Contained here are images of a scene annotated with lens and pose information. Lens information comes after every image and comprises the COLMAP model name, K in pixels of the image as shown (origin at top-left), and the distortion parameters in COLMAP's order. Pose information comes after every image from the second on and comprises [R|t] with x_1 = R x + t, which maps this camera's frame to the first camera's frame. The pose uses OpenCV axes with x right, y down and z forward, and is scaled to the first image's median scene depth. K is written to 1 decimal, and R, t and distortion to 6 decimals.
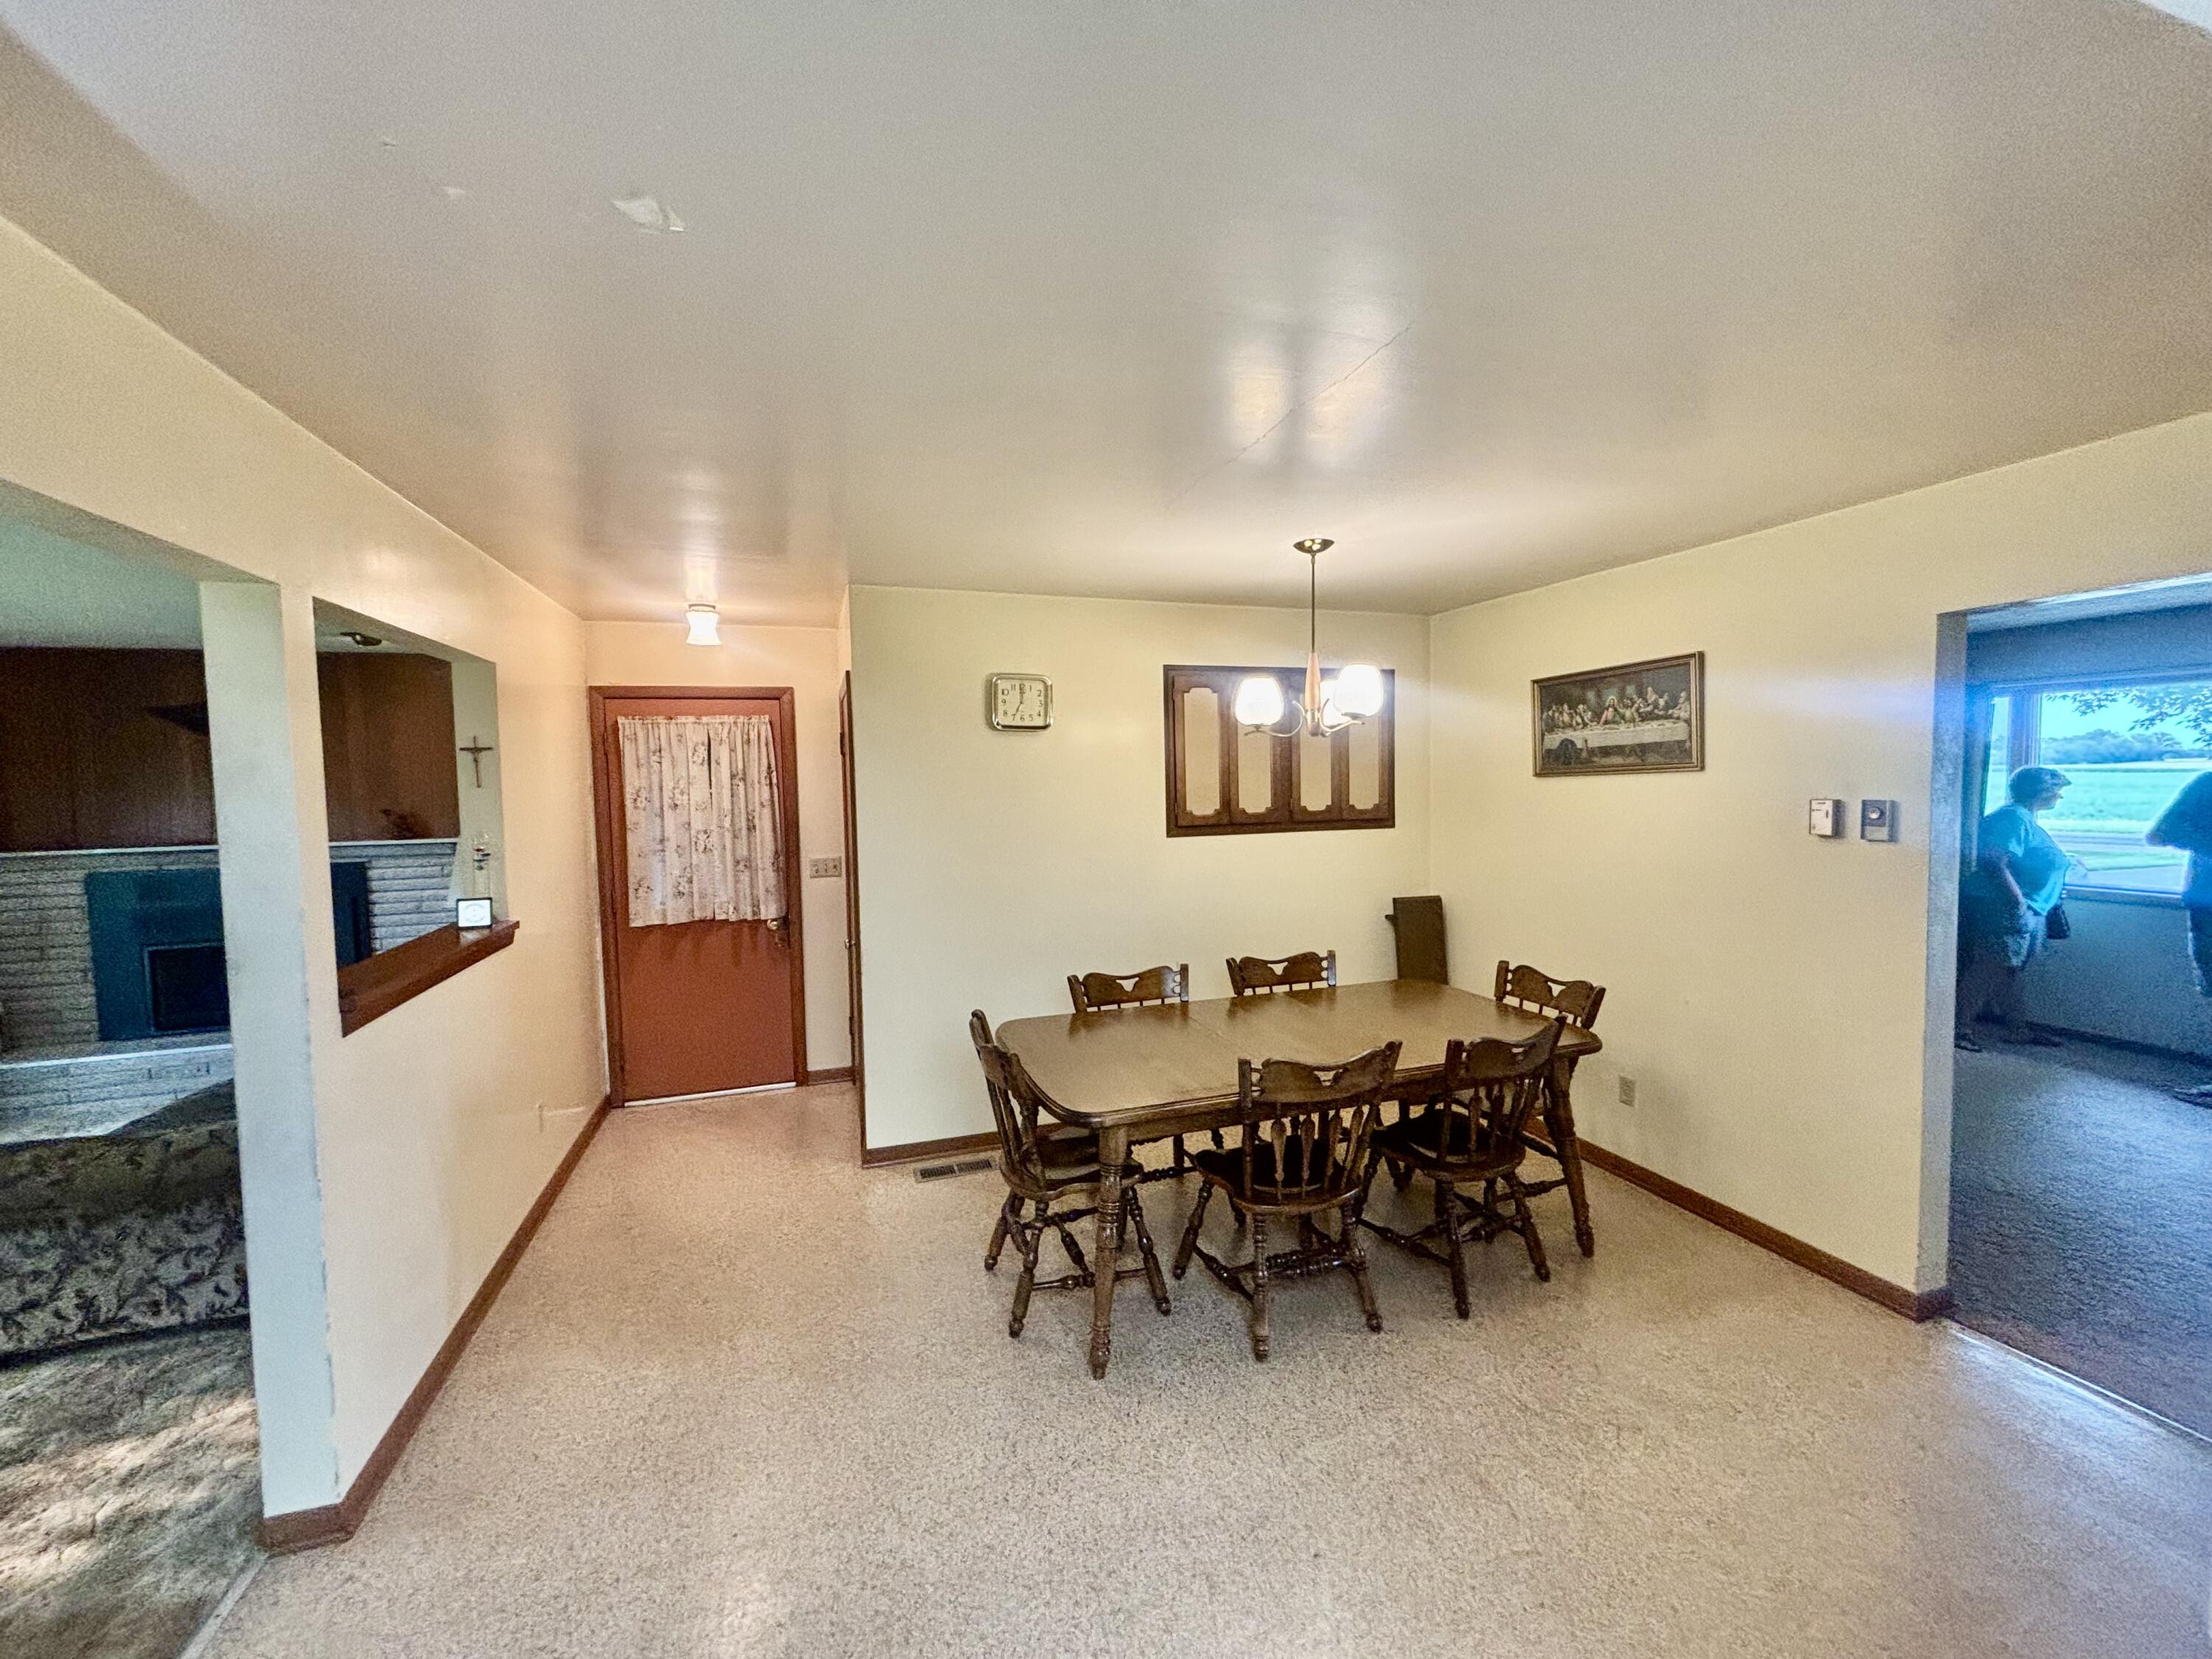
lens RADIAL K [[889.3, 0, 1116.9], [0, 889.3, 824.7], [0, 0, 1]] dist [-0.001568, -0.000444]
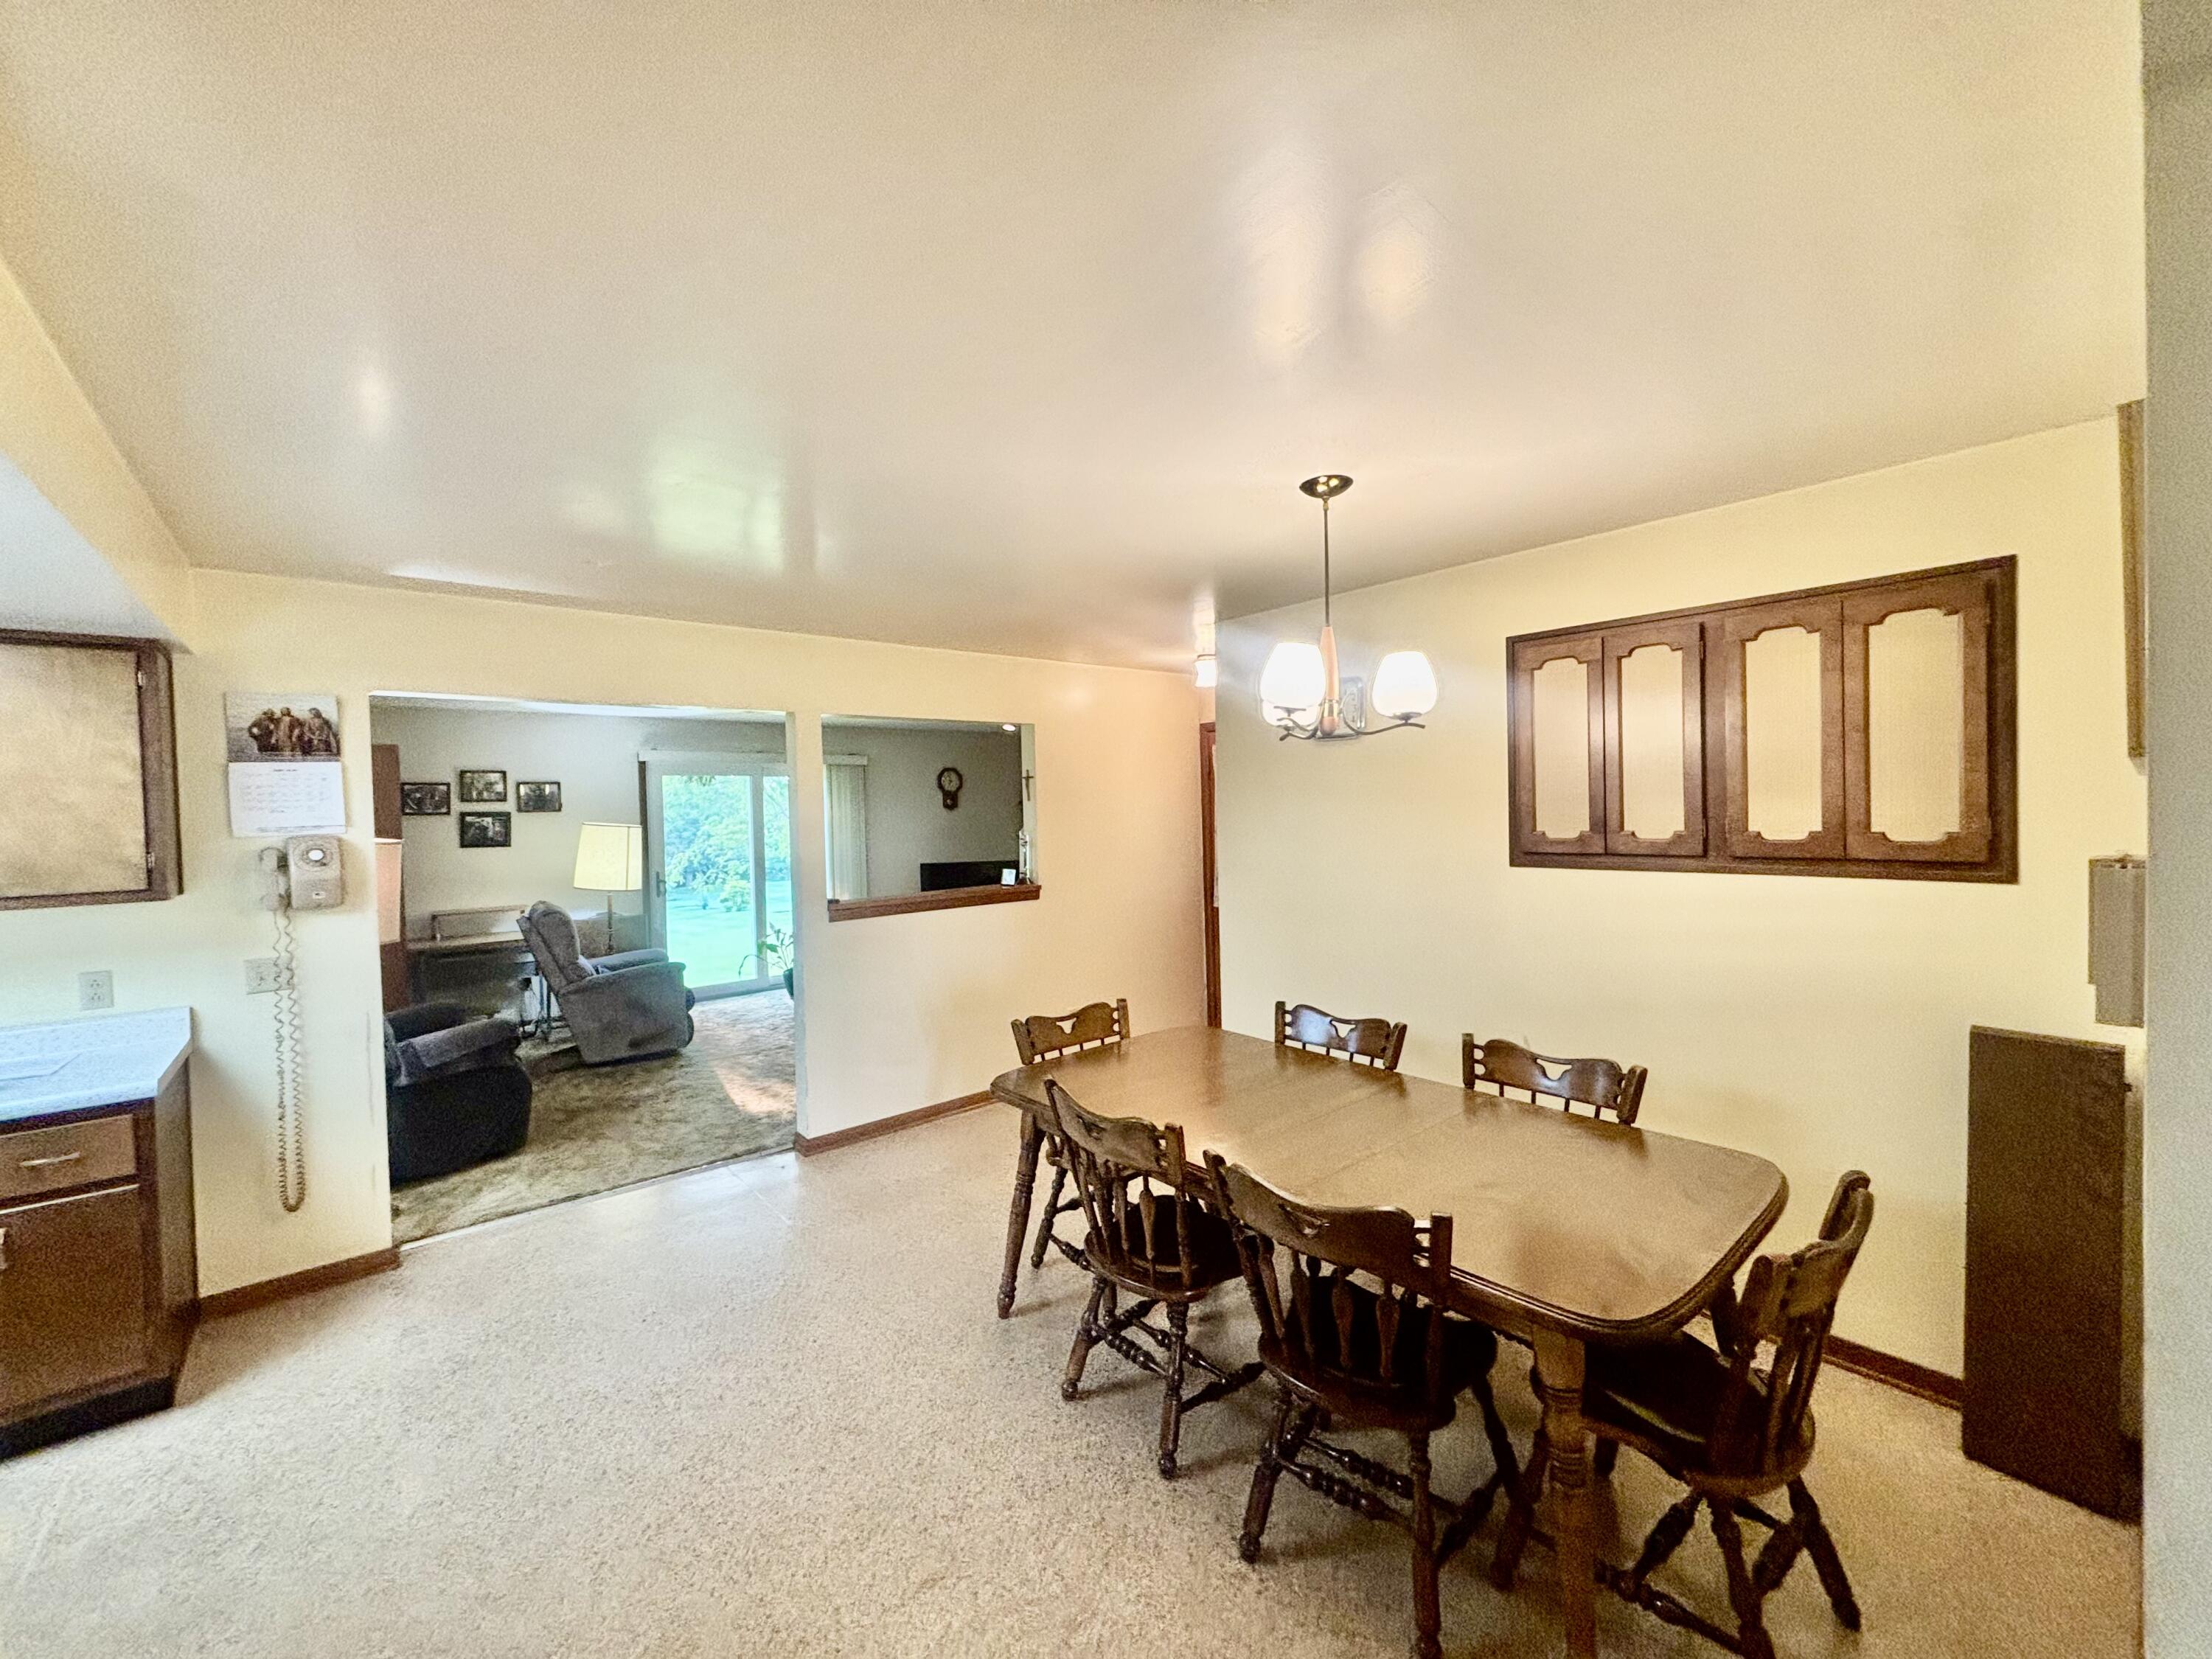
lens RADIAL K [[919.0, 0, 1106.0], [0, 919.0, 829.5], [0, 0, 1]] dist [-0.000956, 0.000084]
pose [[0.350130, 0.031565, -0.936169, 0.750818], [-0.032040, 0.999251, 0.021709, -0.026083], [0.936153, 0.022394, 0.350879, 0.473612]]
